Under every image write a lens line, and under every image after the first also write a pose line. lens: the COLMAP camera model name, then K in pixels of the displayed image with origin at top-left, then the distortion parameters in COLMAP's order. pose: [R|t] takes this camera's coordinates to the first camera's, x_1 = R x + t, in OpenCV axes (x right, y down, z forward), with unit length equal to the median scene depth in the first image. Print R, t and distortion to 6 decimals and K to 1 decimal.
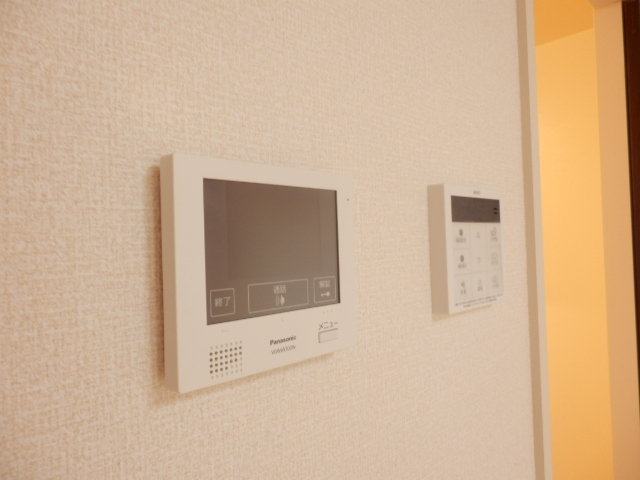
lens RADIAL K [[446.3, 0, 319.1], [0, 446.3, 240.0], [0, 0, 1]] dist [0.001932, 0.003993]
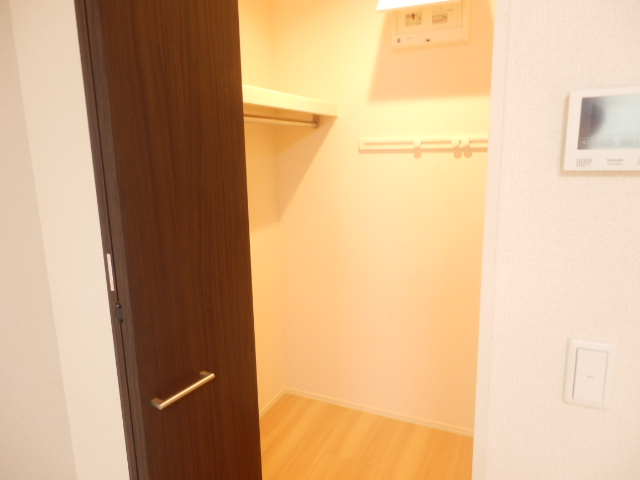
lens RADIAL K [[446.3, 0, 319.3], [0, 446.3, 237.9], [0, 0, 1]] dist [0.001932, 0.003993]
pose [[0.461429, 0.210302, -0.861891, 1.512515], [0.038934, 0.965762, 0.256490, -0.072482], [0.886323, -0.151909, 0.437442, -1.774576]]
